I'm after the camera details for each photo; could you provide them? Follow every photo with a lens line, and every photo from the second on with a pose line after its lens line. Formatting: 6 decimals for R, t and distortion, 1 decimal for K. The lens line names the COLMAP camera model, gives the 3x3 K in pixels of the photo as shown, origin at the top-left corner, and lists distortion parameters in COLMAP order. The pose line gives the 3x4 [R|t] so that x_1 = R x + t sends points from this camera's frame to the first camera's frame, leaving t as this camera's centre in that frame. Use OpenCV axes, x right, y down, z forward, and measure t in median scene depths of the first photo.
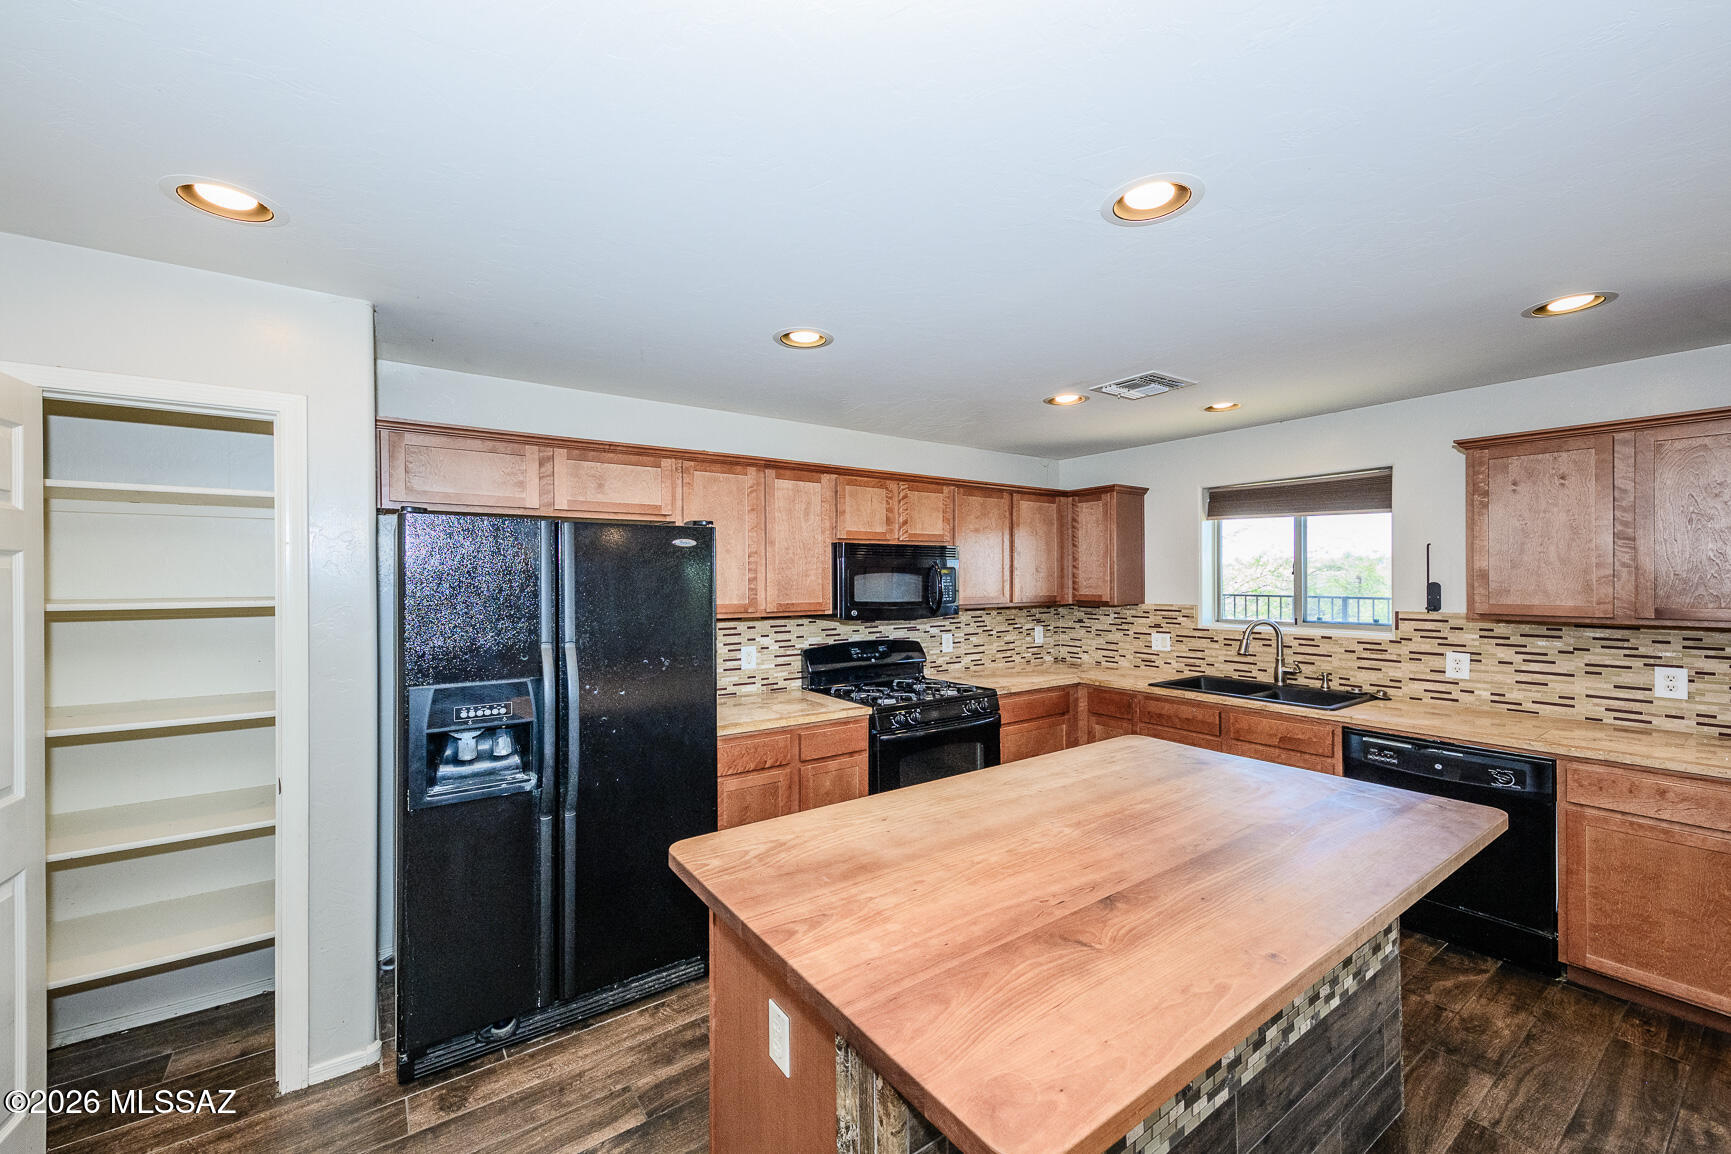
lens RADIAL K [[622.3, 0, 905.8], [0, 622.3, 576.2], [0, 0, 1]] dist [0.009581, -0.000318]
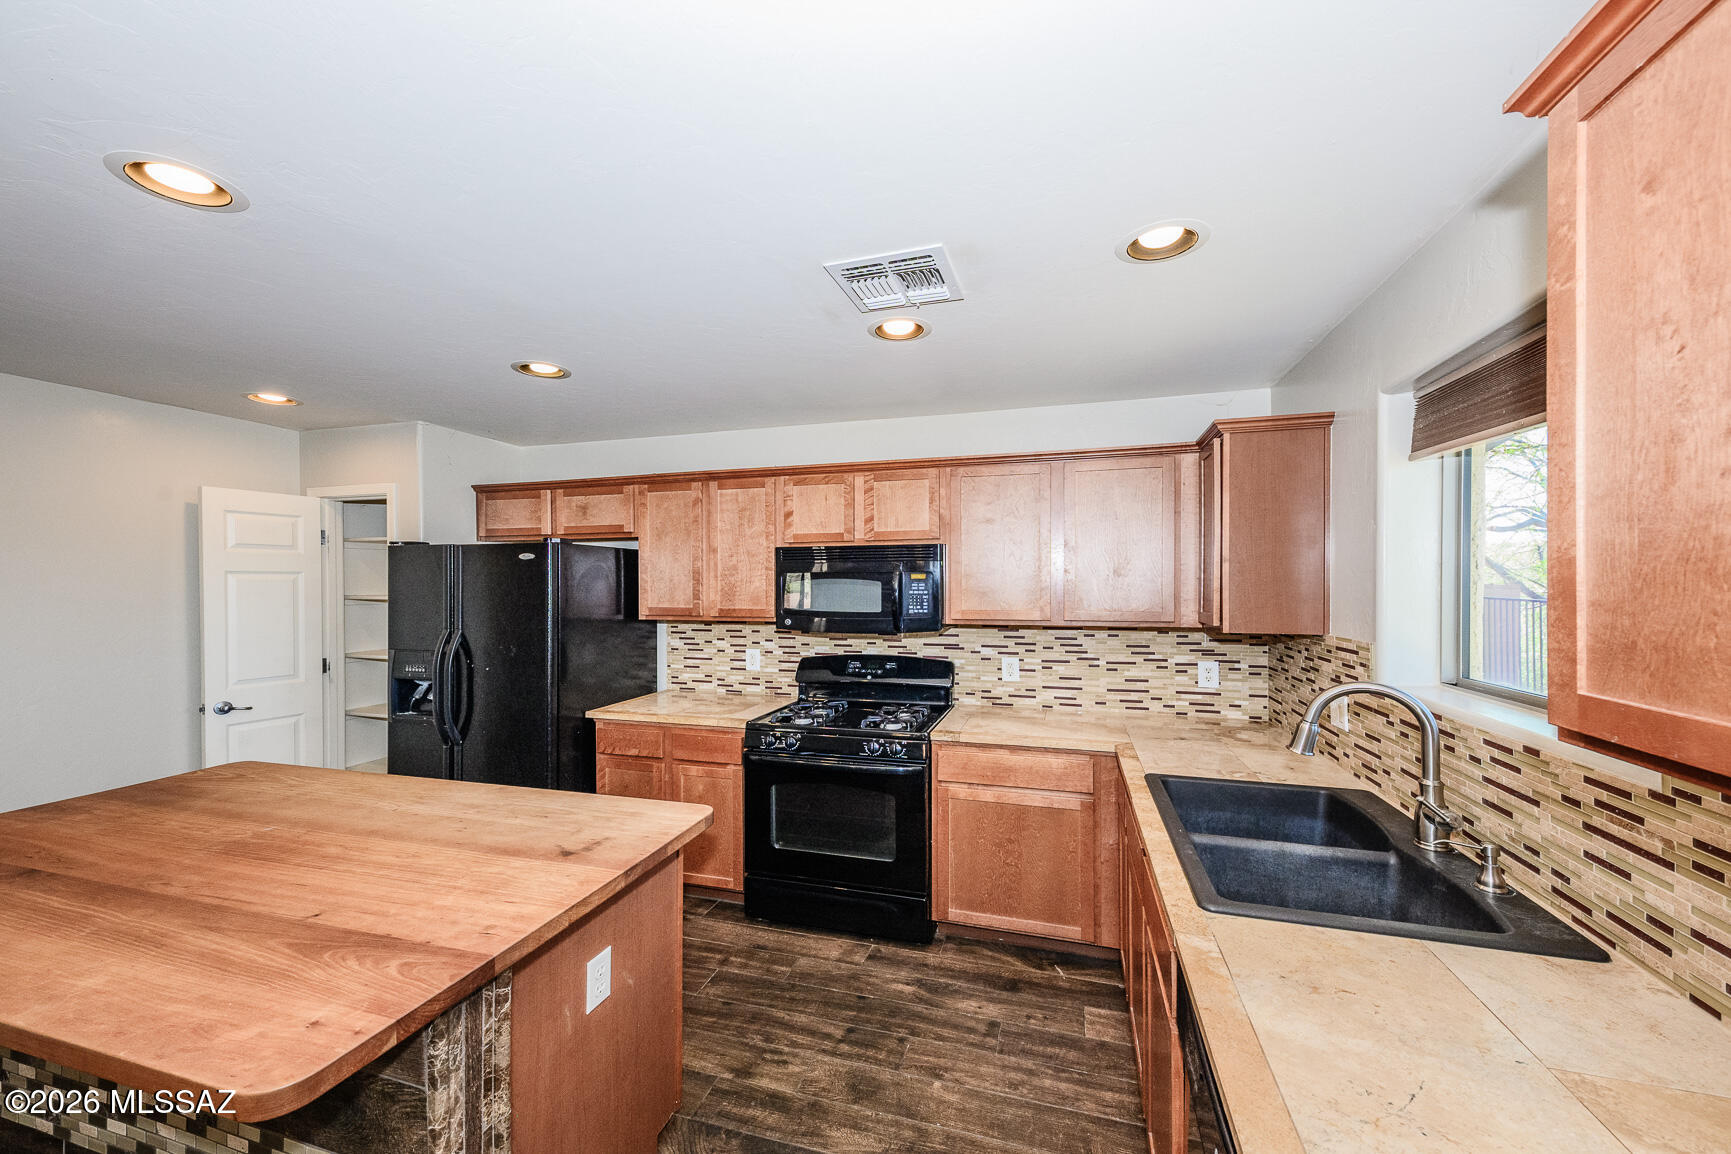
lens RADIAL K [[622.3, 0, 806.7], [0, 622.3, 594.9], [0, 0, 1]] dist [0.009581, -0.000318]
pose [[0.625338, 0.015025, -0.780209, 0.661817], [0.004671, 0.999725, 0.022996, -0.002954], [0.780340, -0.018025, 0.625096, 0.436775]]
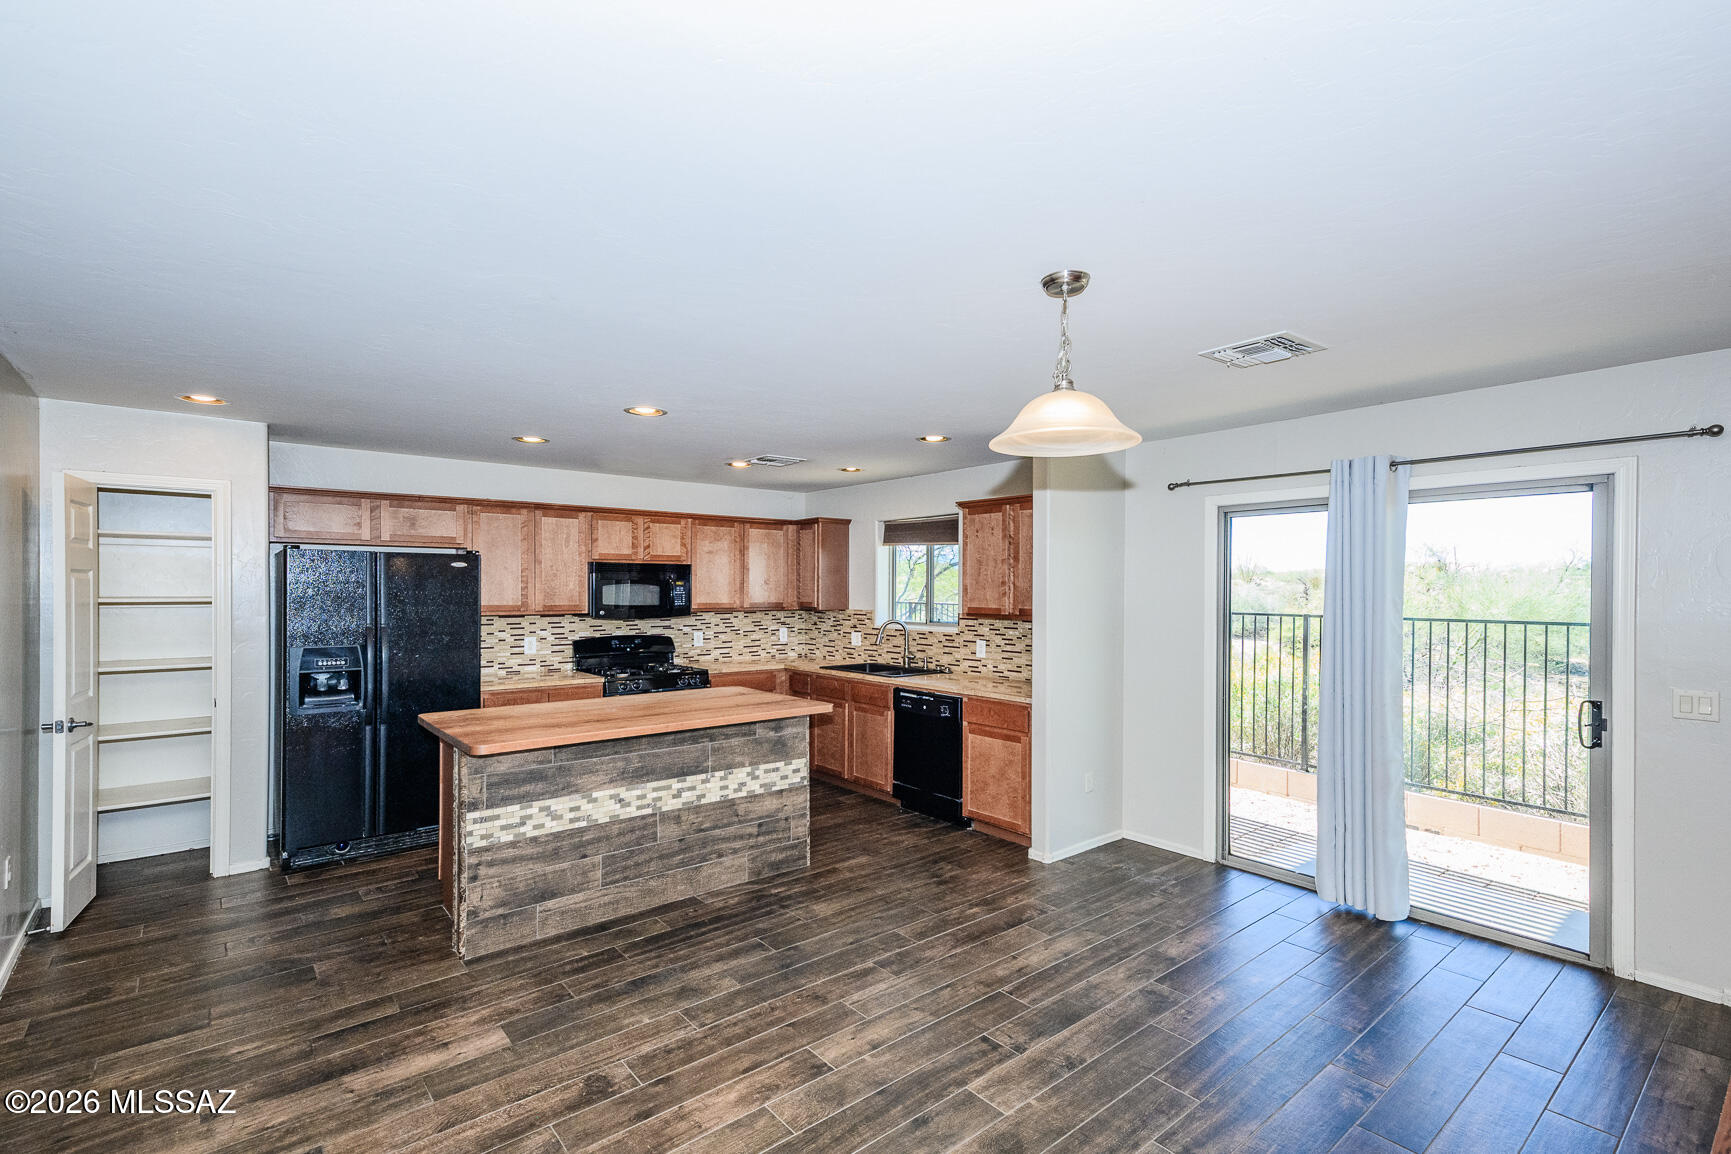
lens RADIAL K [[676.1, 0, 792.5], [0, 676.1, 589.8], [0, 0, 1]] dist [0.022063, -0.000119]
pose [[0.999908, 0.007940, -0.010977, 0.361841], [-0.007895, 0.999960, 0.004085, -0.001729], [0.011009, -0.003998, 0.999931, -0.511353]]
